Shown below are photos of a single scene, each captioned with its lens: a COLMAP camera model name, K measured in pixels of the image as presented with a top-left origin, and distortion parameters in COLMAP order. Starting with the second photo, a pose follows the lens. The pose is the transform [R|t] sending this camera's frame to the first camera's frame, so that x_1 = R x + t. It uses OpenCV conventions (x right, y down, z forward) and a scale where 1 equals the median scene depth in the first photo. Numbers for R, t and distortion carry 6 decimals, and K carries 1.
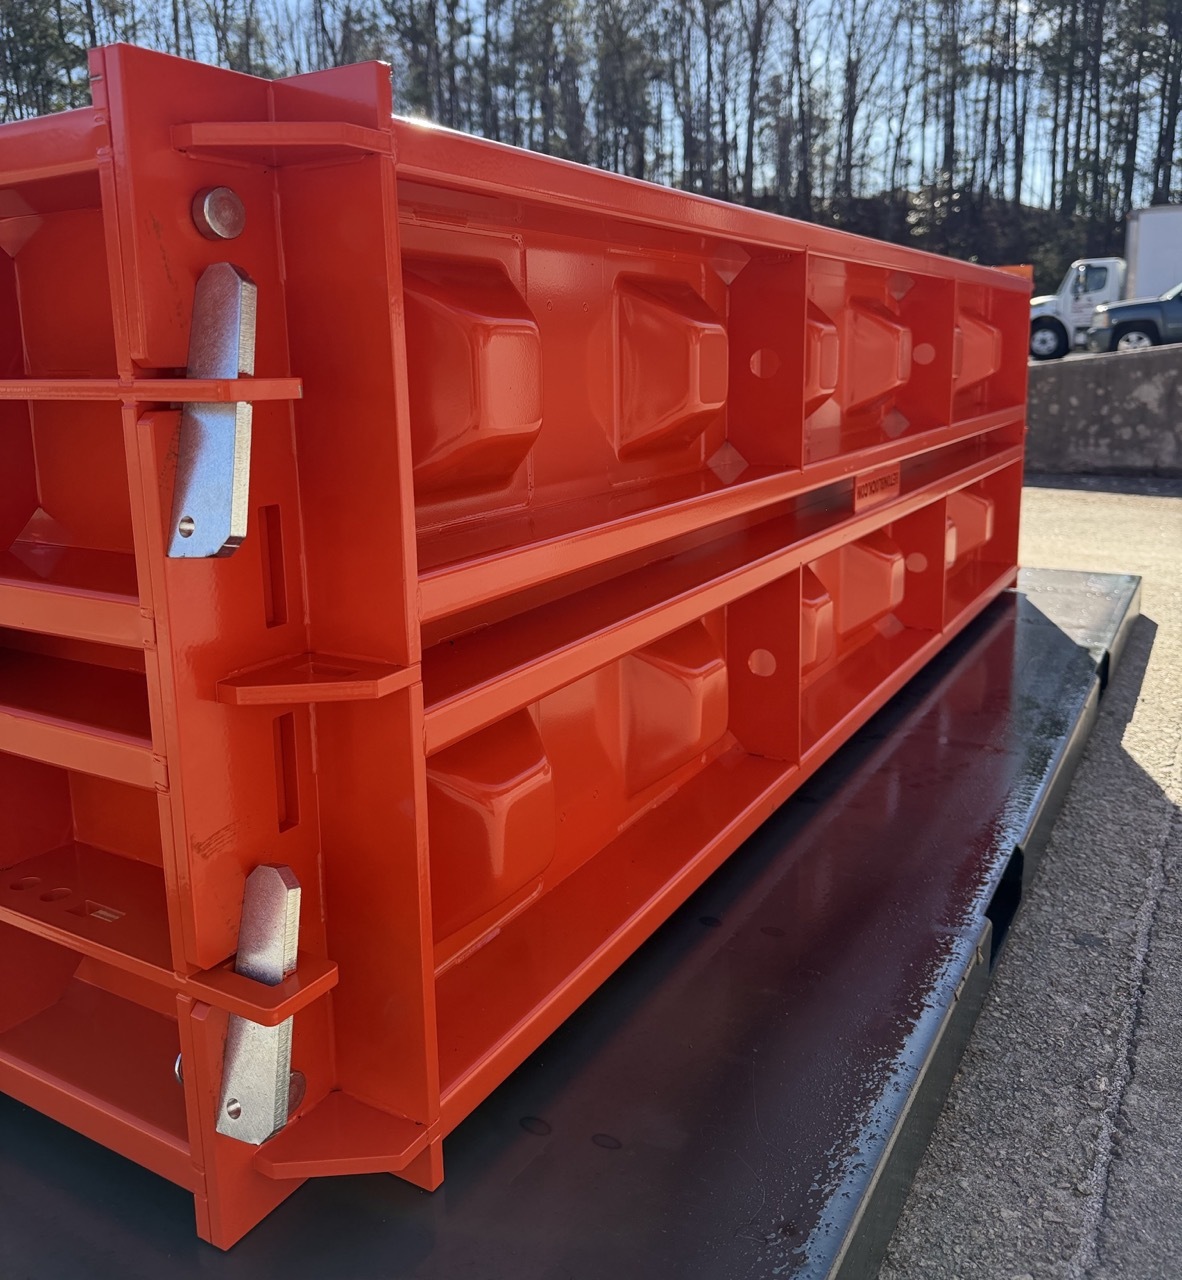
lens RADIAL K [[1103.5, 0, 616.4], [0, 1103.5, 603.7], [0, 0, 1]] dist [0.046993, -0.068750]
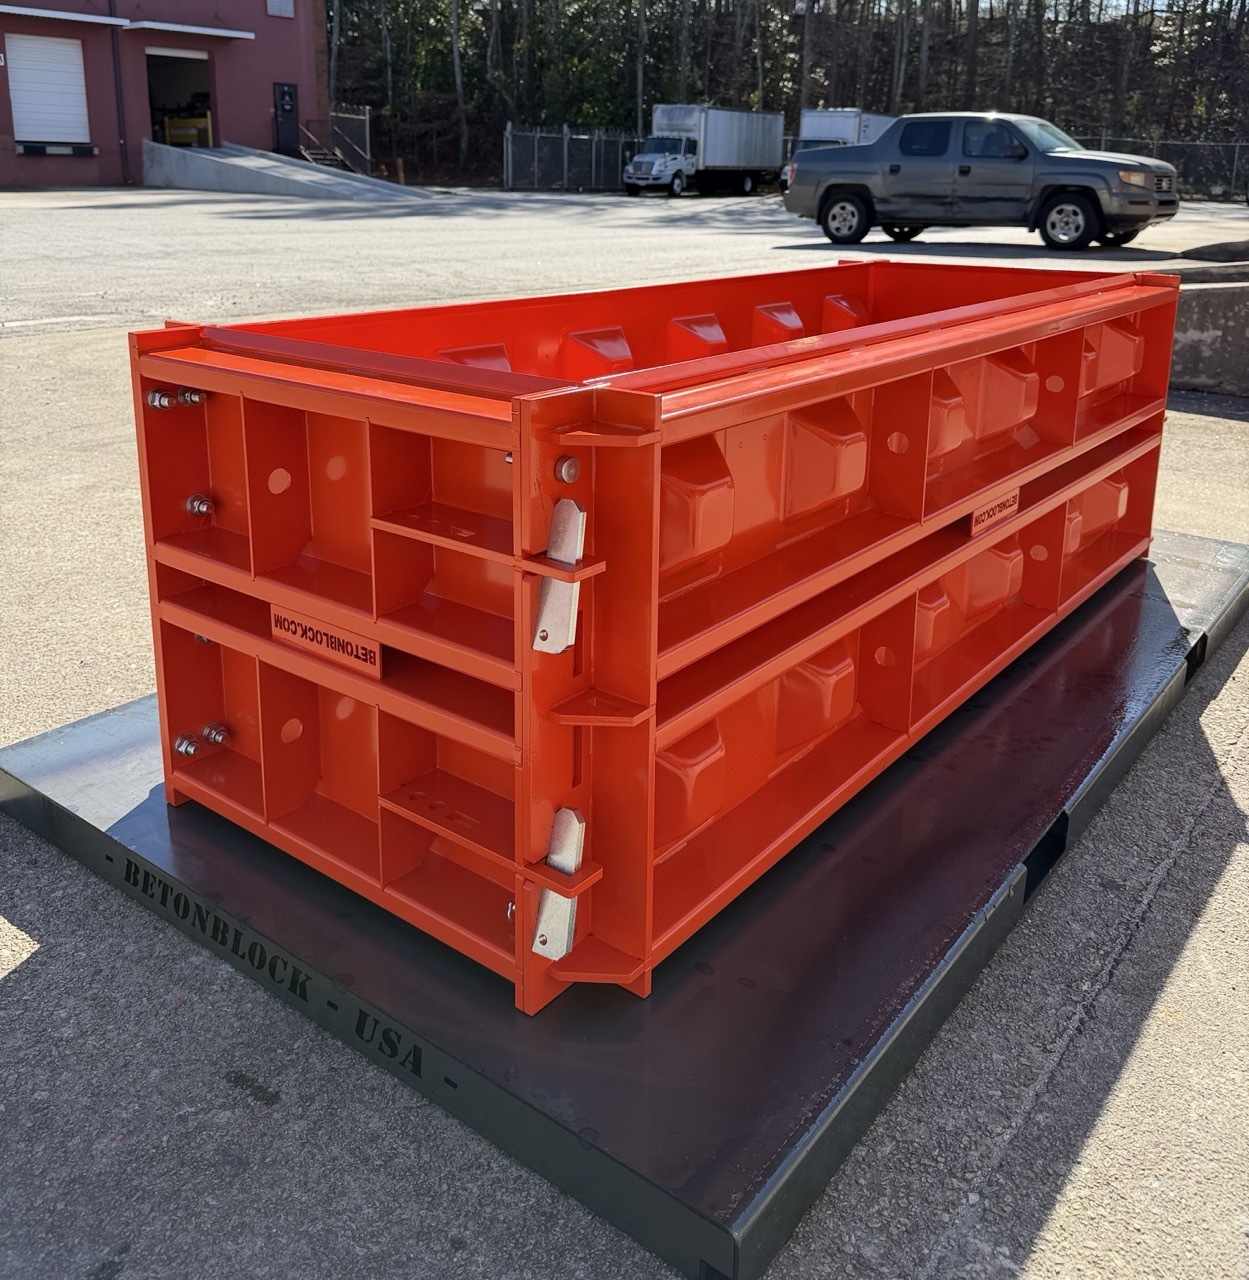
lens RADIAL K [[1174.5, 0, 649.8], [0, 1174.5, 508.6], [0, 0, 1]] dist [0.024144, 0.000000]
pose [[0.990597, 0.062103, -0.121906, 0.013312], [-0.055440, 0.996816, 0.057306, -0.231922], [0.125077, -0.050009, 0.990886, -0.536867]]
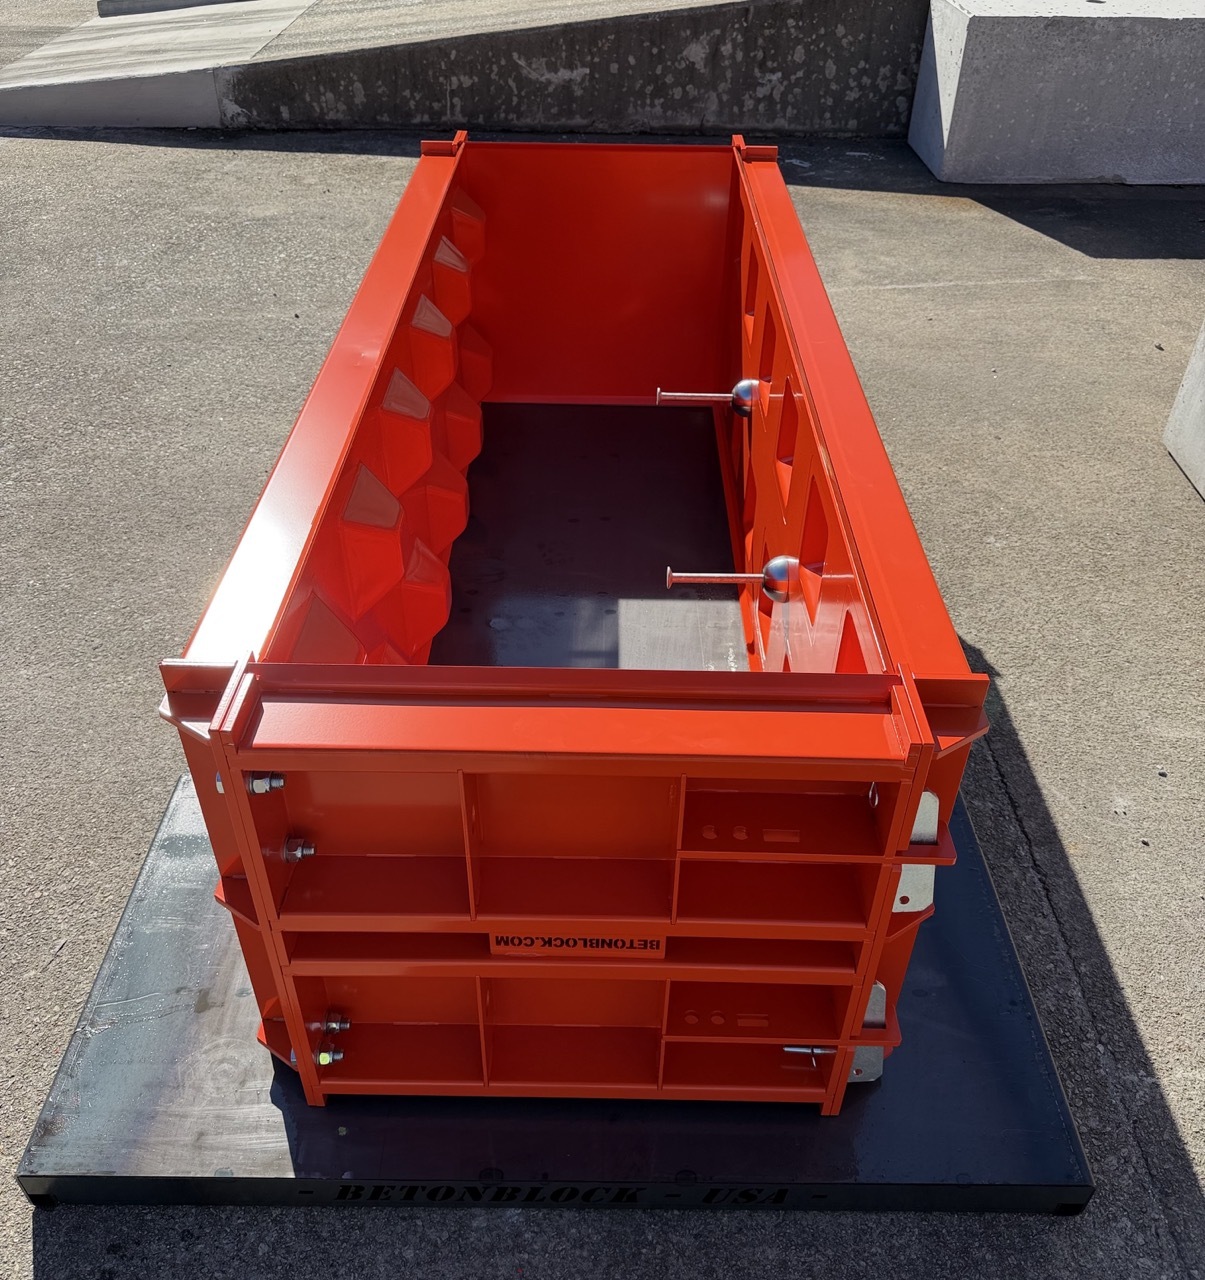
lens RADIAL K [[1125.1, 0, 604.6], [0, 1125.1, 661.8], [0, 0, 1]] dist [0.012043, 0.017728]
pose [[0.869878, -0.289347, 0.399488, -0.892669], [0.077476, 0.879975, 0.468659, -0.845485], [-0.487145, -0.376725, 0.787888, -0.146488]]
